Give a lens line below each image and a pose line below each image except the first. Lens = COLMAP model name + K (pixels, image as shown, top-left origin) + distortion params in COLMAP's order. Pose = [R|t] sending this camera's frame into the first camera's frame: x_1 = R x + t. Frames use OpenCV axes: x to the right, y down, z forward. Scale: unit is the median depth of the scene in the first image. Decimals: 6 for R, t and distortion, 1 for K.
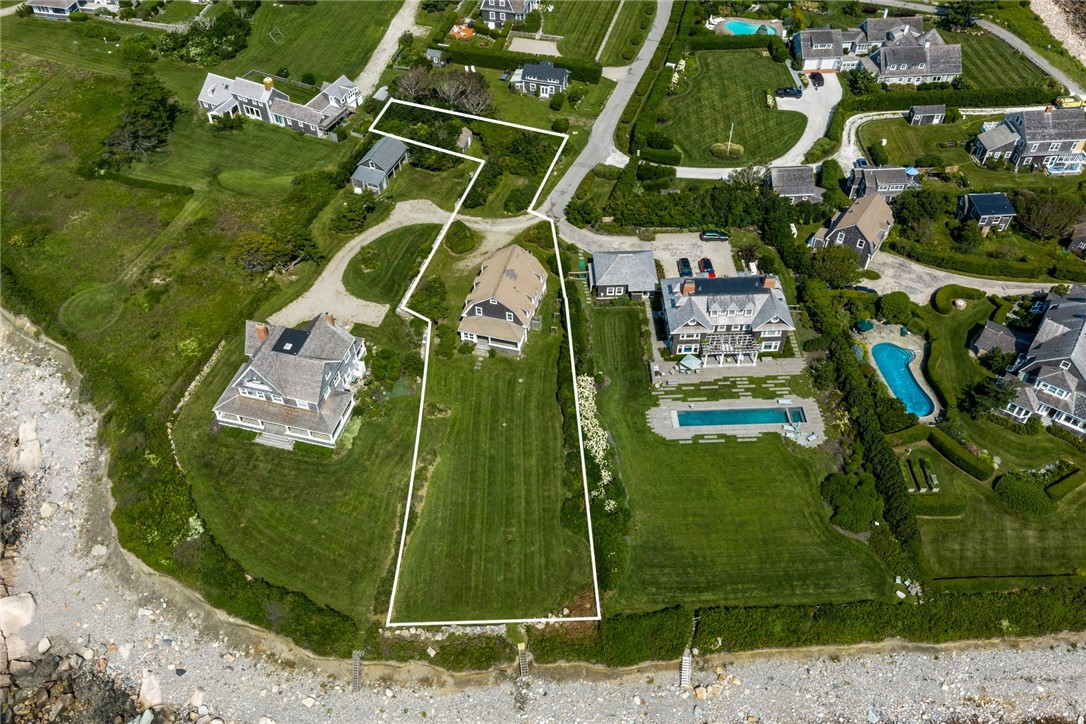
lens RADIAL K [[901.3, 0, 550.8], [0, 901.3, 366.1], [0, 0, 1]] dist [0.005491, -0.002676]
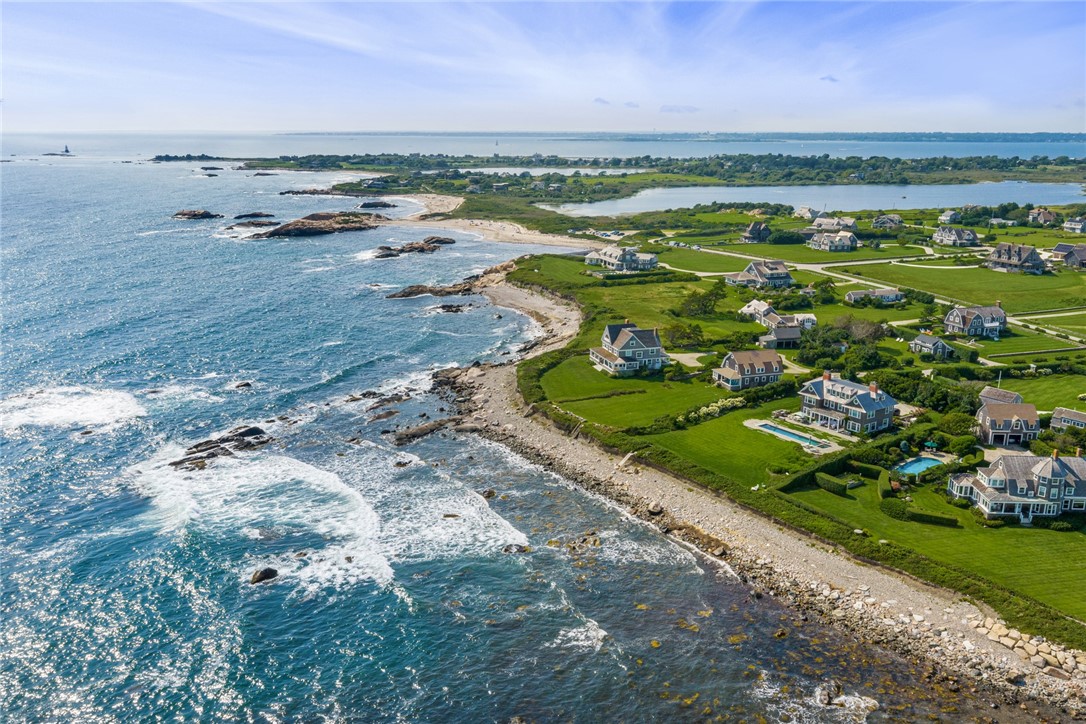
lens RADIAL K [[901.3, 0, 550.8], [0, 901.3, 366.1], [0, 0, 1]] dist [0.005491, -0.002676]
pose [[0.535463, 0.215229, -0.816674, 1.164887], [-0.624694, 0.751686, -0.211487, 0.525301], [0.568364, 0.623414, 0.536952, -0.113279]]
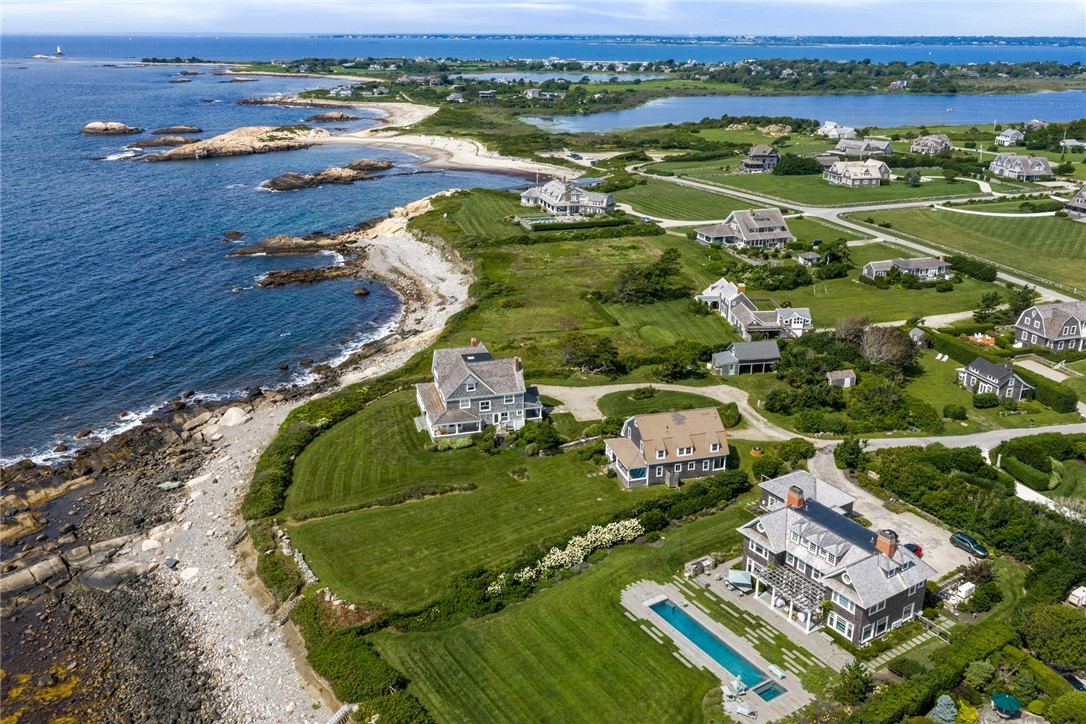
lens RADIAL K [[901.3, 0, 550.8], [0, 901.3, 366.1], [0, 0, 1]] dist [0.005491, -0.002676]
pose [[0.506248, 0.300634, -0.808290, 0.643915], [-0.638972, 0.760211, -0.117449, 0.051966], [0.579161, 0.575933, 0.576952, 0.362309]]
